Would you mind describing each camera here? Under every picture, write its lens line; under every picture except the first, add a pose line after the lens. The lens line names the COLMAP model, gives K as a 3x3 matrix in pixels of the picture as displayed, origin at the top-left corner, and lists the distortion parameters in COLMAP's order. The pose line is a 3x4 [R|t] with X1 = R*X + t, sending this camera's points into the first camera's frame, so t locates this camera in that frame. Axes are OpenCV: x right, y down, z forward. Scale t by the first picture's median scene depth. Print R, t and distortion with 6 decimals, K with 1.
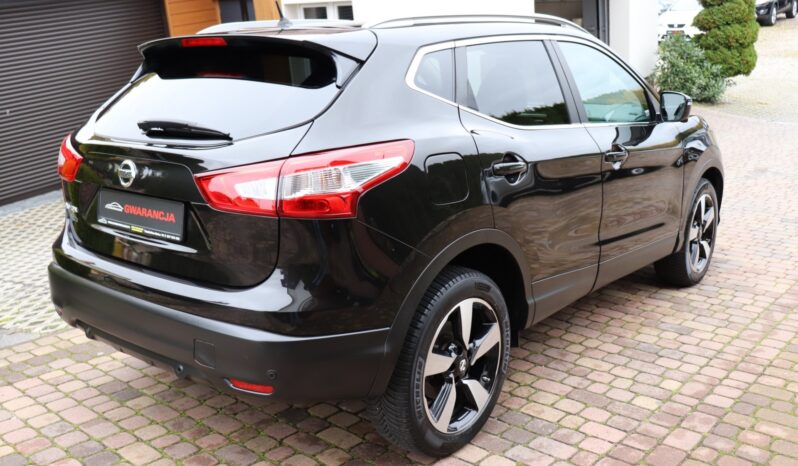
lens RADIAL K [[780.8, 0, 399.0], [0, 780.8, 233.0], [0, 0, 1]] dist [-0.040389, -0.000055]
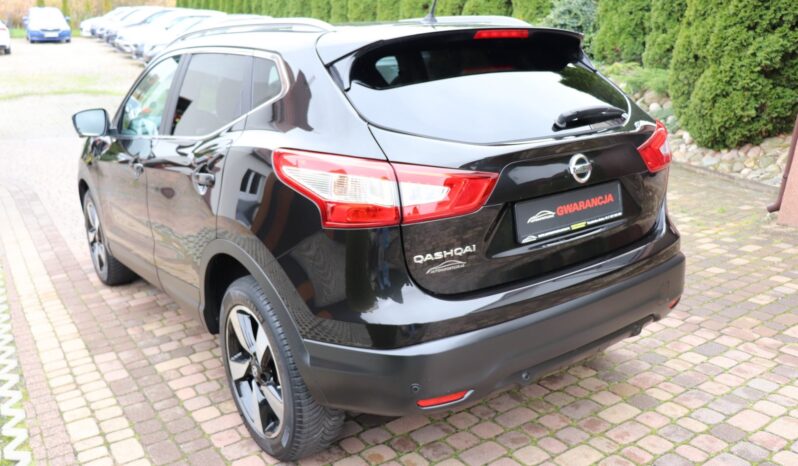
lens RADIAL K [[673.3, 0, 399.0], [0, 673.3, 233.0], [0, 0, 1]] dist [-0.120560, -0.000958]
pose [[0.250433, -0.246305, 0.936278, -1.160520], [0.264037, 0.947811, 0.178714, -0.200982], [-0.931433, 0.202456, 0.302397, 0.956122]]
